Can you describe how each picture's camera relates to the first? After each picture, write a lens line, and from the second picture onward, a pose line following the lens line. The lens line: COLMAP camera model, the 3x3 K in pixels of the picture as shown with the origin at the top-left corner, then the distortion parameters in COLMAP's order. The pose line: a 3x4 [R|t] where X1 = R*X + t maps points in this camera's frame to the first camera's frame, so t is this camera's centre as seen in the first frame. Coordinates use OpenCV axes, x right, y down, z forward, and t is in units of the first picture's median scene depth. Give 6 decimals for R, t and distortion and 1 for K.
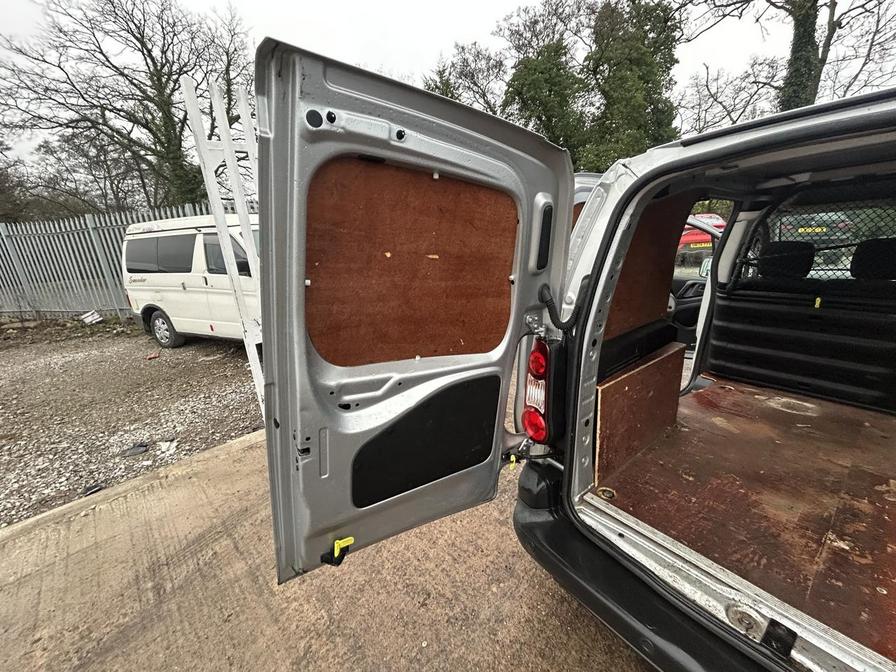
lens RADIAL K [[362.0, 0, 447.4], [0, 362.0, 335.9], [0, 0, 1]] dist [-0.000666, 0.000086]
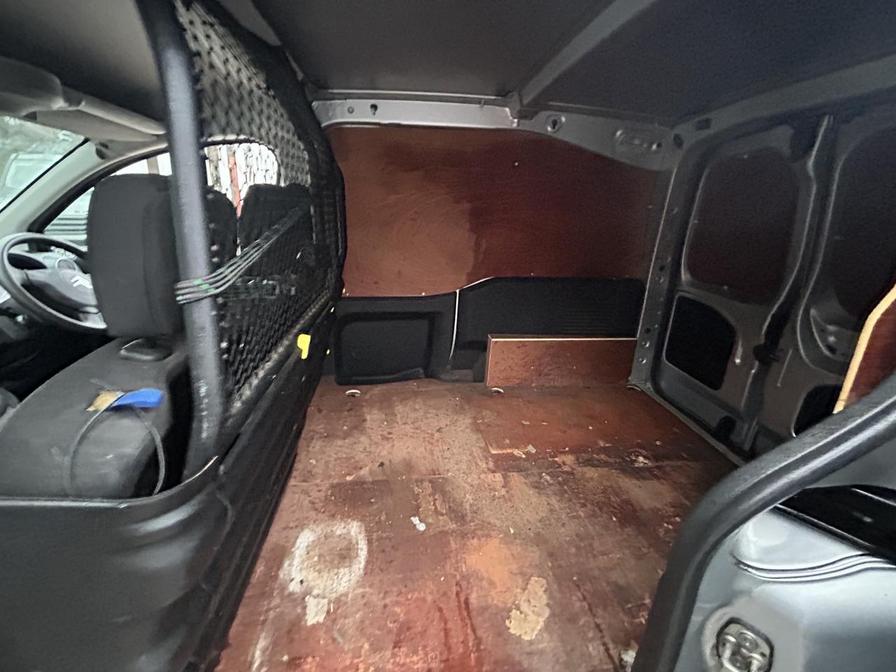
lens RADIAL K [[362.0, 0, 450.8], [0, 362.0, 339.2], [0, 0, 1]] dist [-0.000666, 0.000086]
pose [[-0.861358, -0.170776, 0.478433, 0.755349], [0.129152, 0.837236, 0.531372, -0.311314], [-0.491307, 0.519492, -0.699104, 1.293324]]
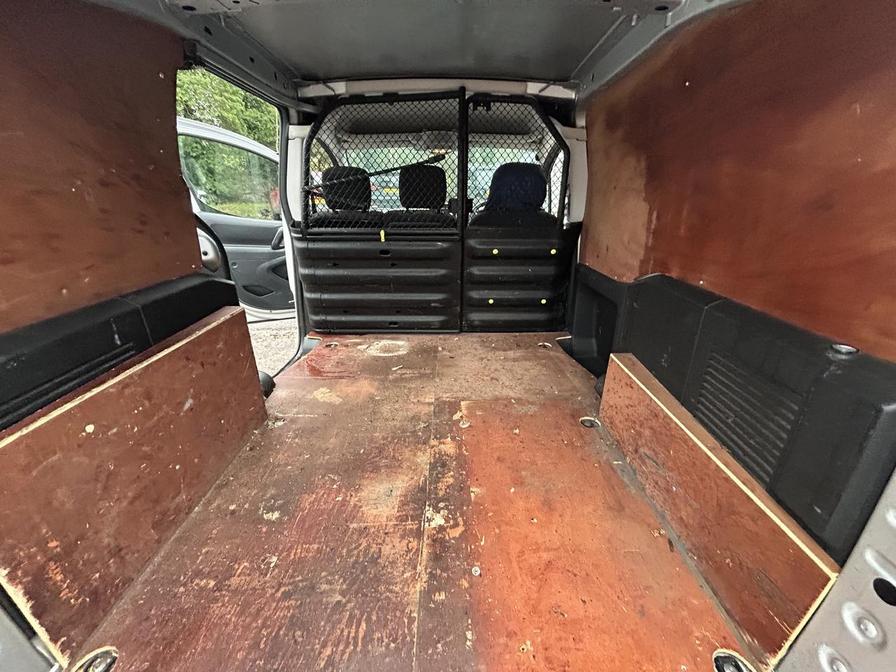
lens RADIAL K [[362.0, 0, 449.0], [0, 362.0, 336.5], [0, 0, 1]] dist [-0.000666, 0.000086]
pose [[0.618759, -0.248585, 0.745213, 0.402868], [0.175069, 0.968393, 0.177671, 0.025201], [-0.765825, 0.020528, 0.642721, 0.301062]]
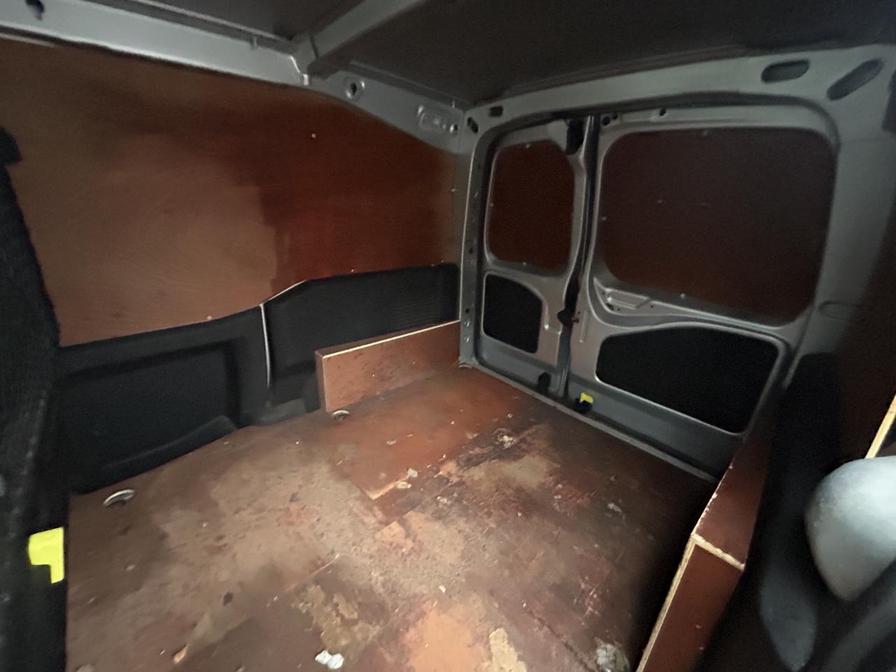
lens RADIAL K [[362.0, 0, 450.8], [0, 362.0, 338.1], [0, 0, 1]] dist [-0.000666, 0.000086]
pose [[-0.995786, 0.028598, -0.087139, 0.924202], [-0.030190, 0.794967, 0.605902, -0.298056], [0.086600, 0.605979, -0.790753, 1.176241]]
